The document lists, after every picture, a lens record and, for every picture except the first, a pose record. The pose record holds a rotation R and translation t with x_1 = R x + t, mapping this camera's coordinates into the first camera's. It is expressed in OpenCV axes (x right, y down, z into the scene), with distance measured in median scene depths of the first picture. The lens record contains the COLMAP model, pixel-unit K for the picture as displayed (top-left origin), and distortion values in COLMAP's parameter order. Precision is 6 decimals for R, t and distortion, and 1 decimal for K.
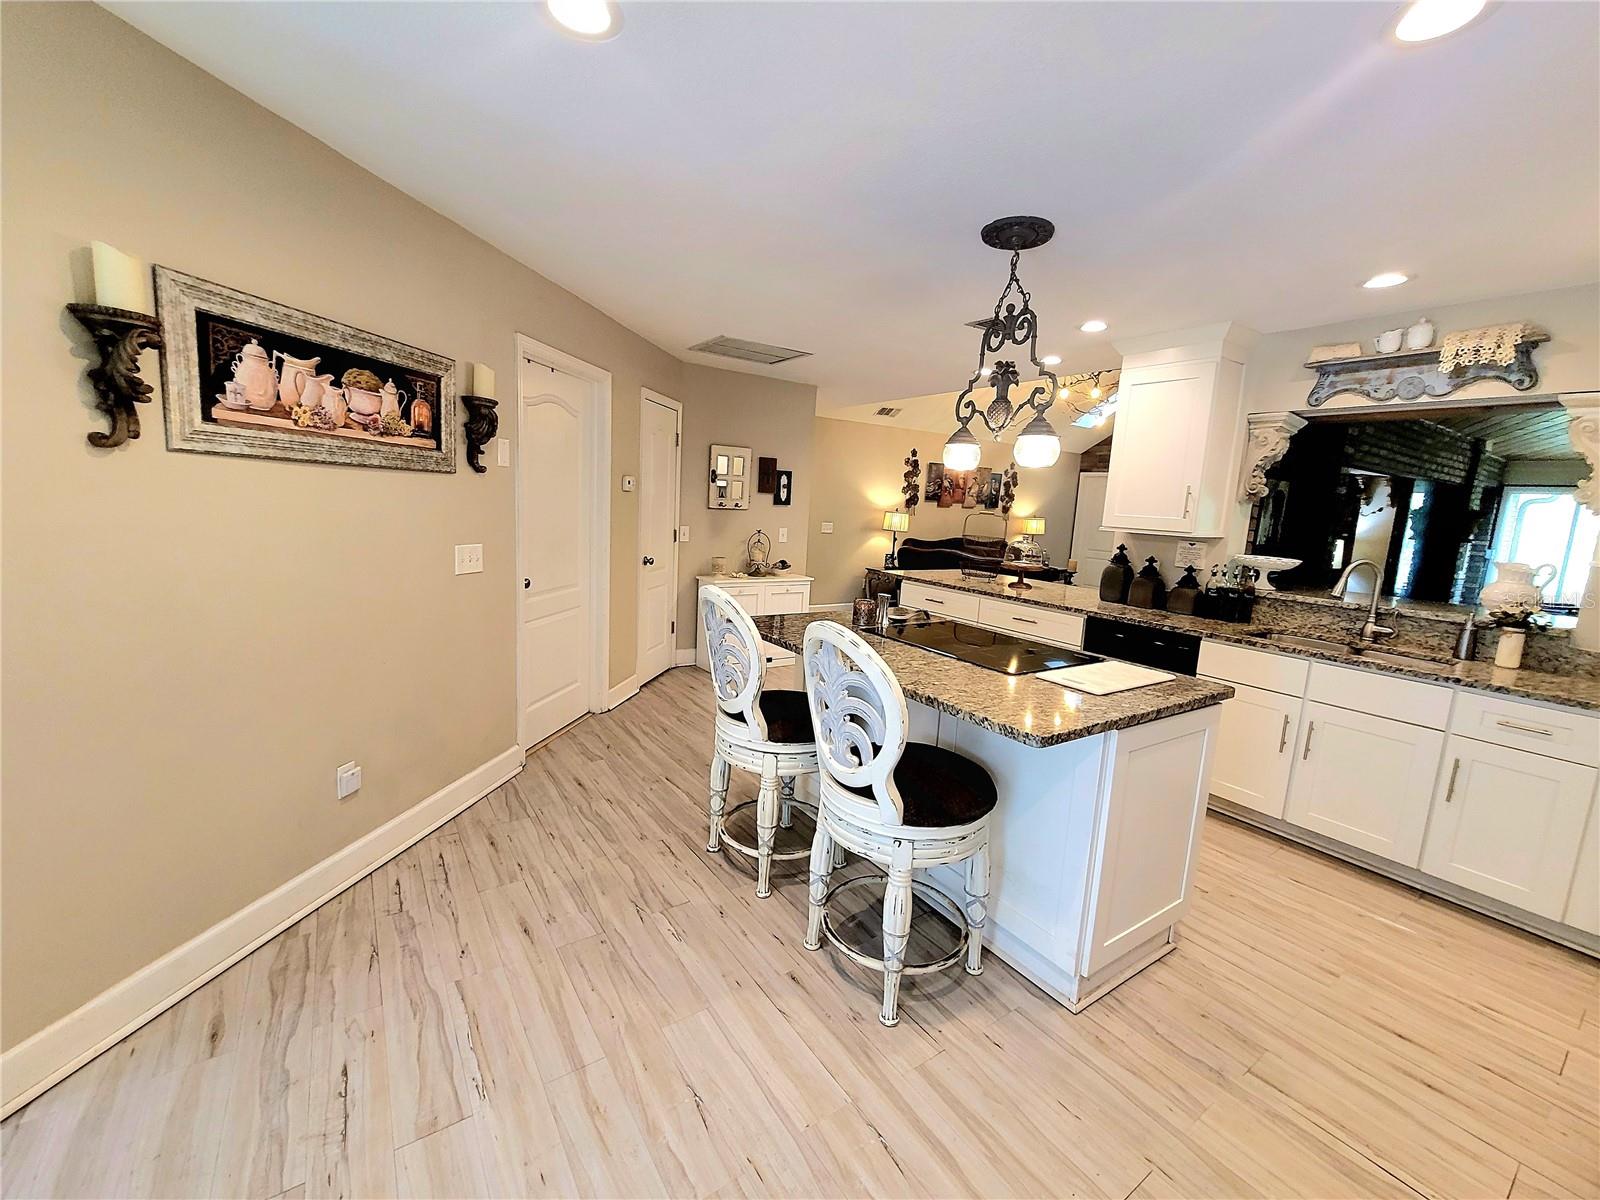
lens RADIAL K [[652.9, 0, 800.0], [0, 652.9, 600.0], [0, 0, 1]] dist [-0.000853, 0.000183]
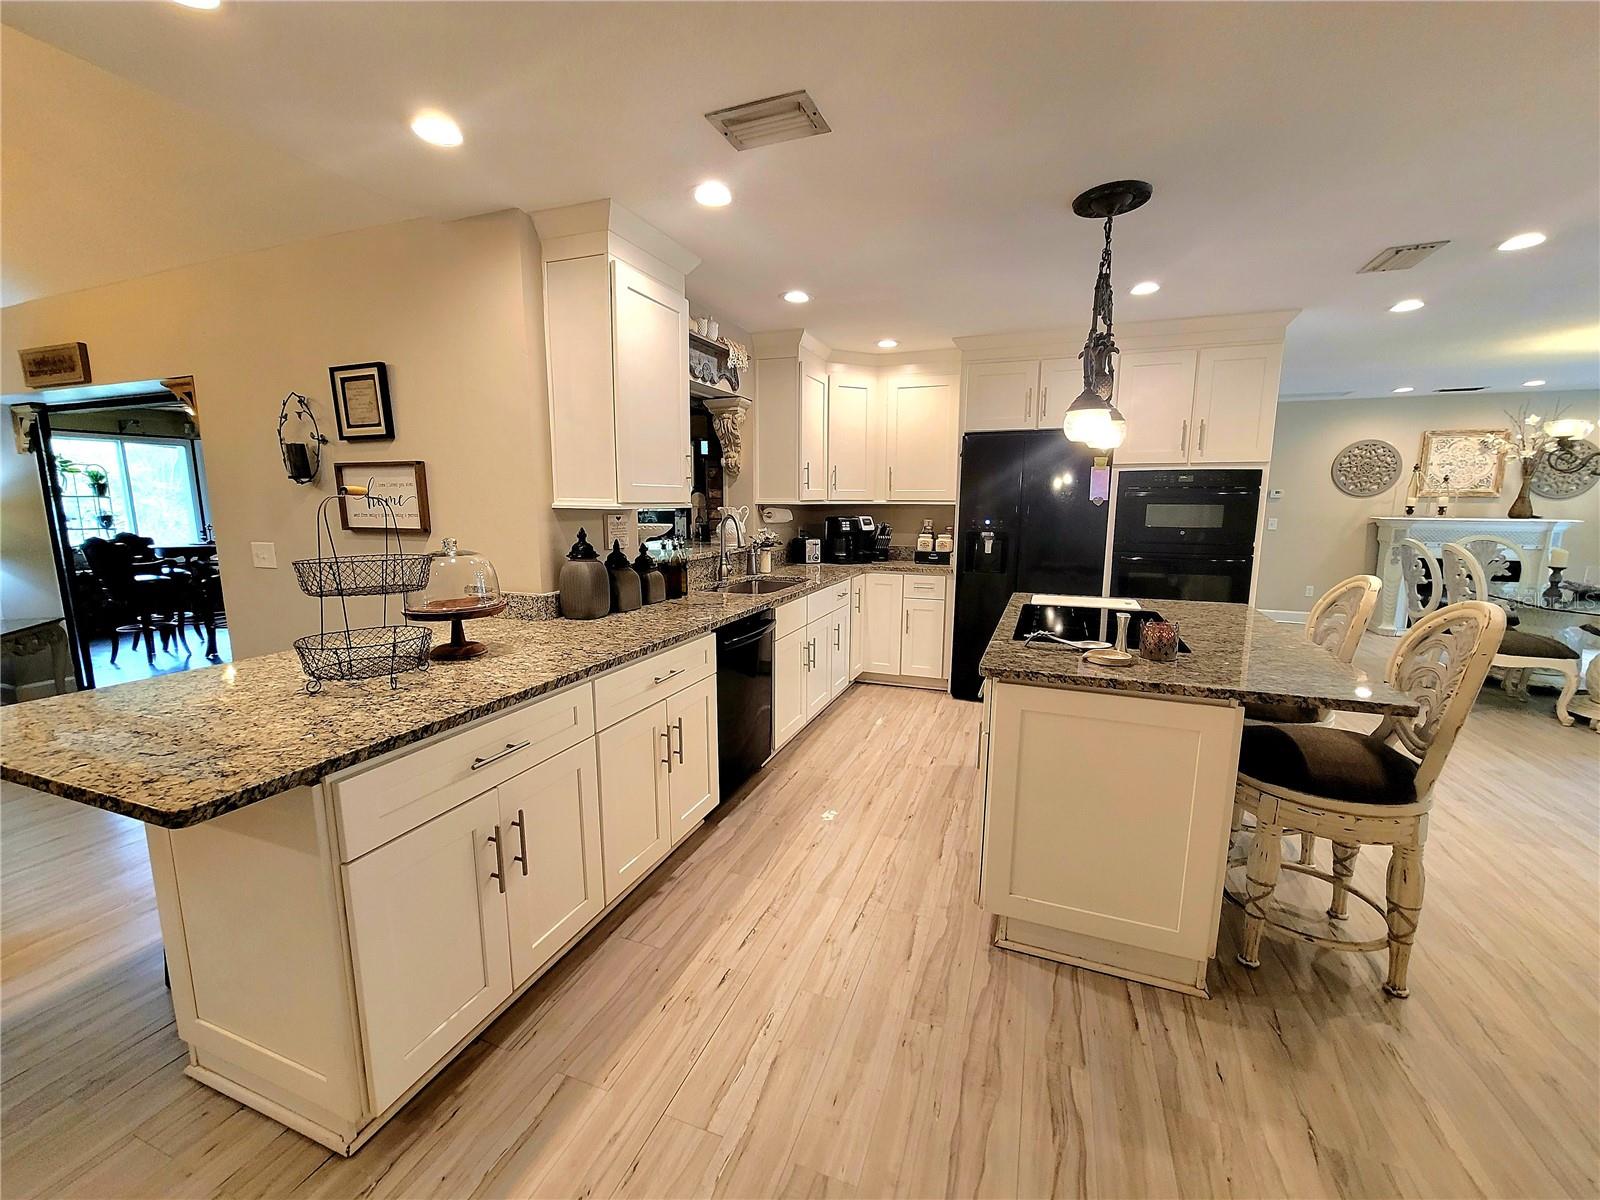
lens RADIAL K [[652.9, 0, 800.0], [0, 652.9, 600.0], [0, 0, 1]] dist [-0.000853, 0.000183]
pose [[-0.571134, -0.184343, 0.799890, -0.257499], [0.088364, 0.954987, 0.283180, -0.286245], [-0.816087, 0.232416, -0.529136, 1.853363]]
